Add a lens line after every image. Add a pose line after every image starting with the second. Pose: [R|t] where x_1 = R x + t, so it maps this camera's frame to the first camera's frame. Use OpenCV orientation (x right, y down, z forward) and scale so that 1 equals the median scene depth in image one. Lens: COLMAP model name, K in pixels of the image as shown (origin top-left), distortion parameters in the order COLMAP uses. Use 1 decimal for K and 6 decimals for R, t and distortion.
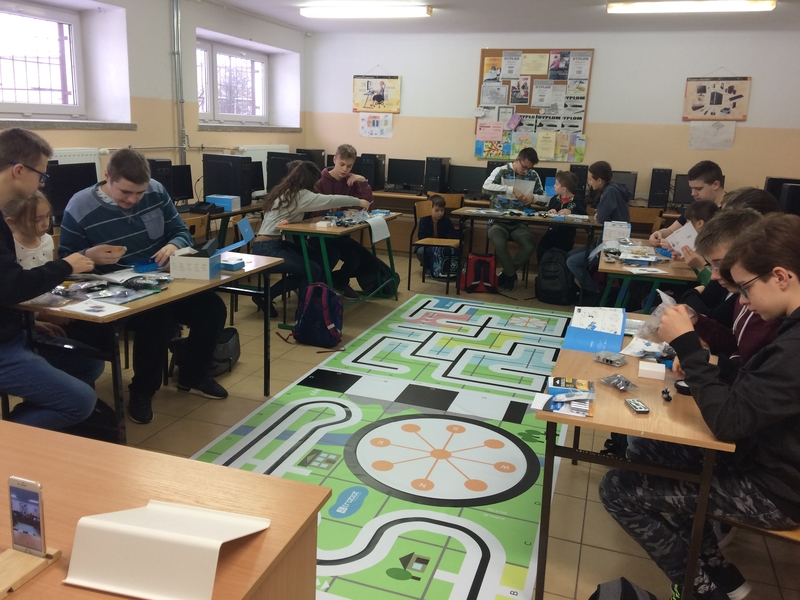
lens RADIAL K [[683.5, 0, 400.0], [0, 683.5, 300.0], [0, 0, 1]] dist [0.104748, -0.191515]
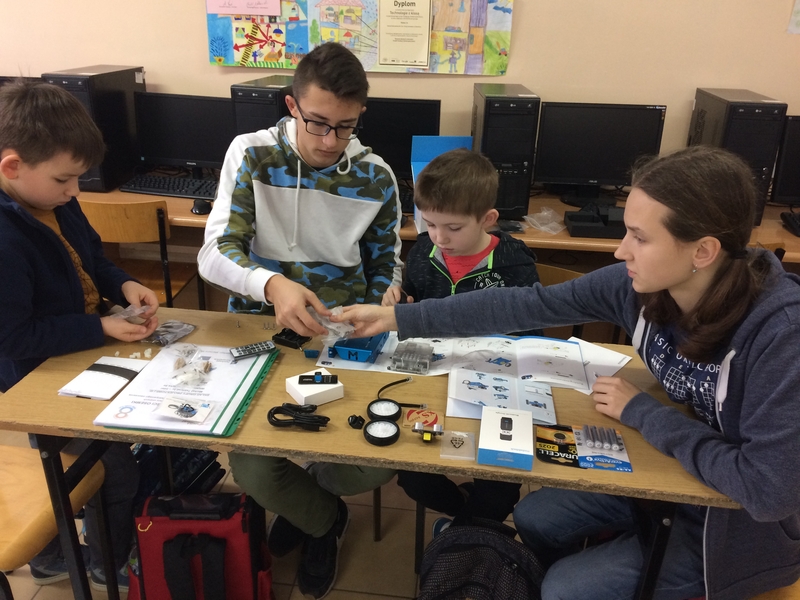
lens RADIAL K [[683.5, 0, 400.0], [0, 683.5, 300.0], [0, 0, 1]] dist [0.104748, -0.191515]
pose [[0.978990, -0.102161, 0.176473, 0.133139], [0.063707, 0.975360, 0.211223, -0.163916], [-0.193703, -0.195543, 0.961375, 0.634824]]
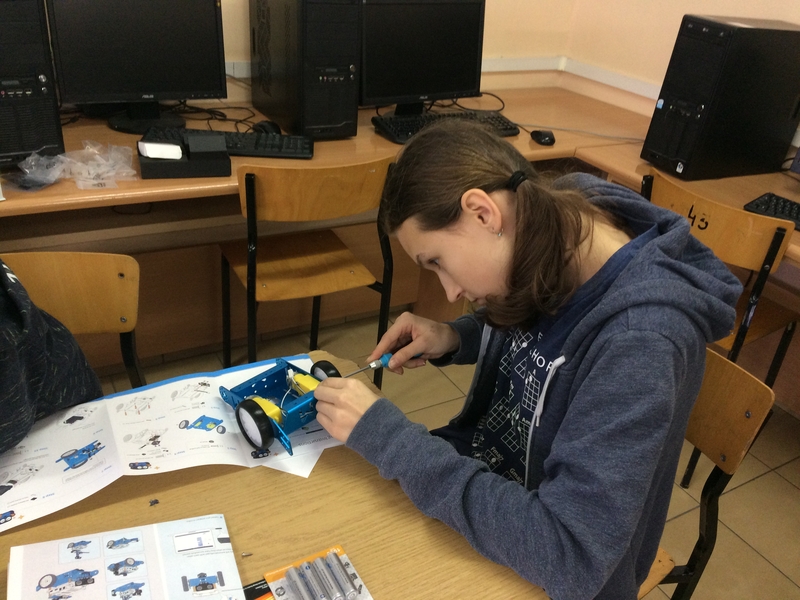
lens RADIAL K [[683.5, 0, 400.0], [0, 683.5, 300.0], [0, 0, 1]] dist [0.104748, -0.191515]
pose [[0.660983, -0.349281, 0.664157, 0.171306], [0.101416, 0.918529, 0.382124, -0.161048], [-0.743516, -0.185222, 0.642555, 0.740285]]
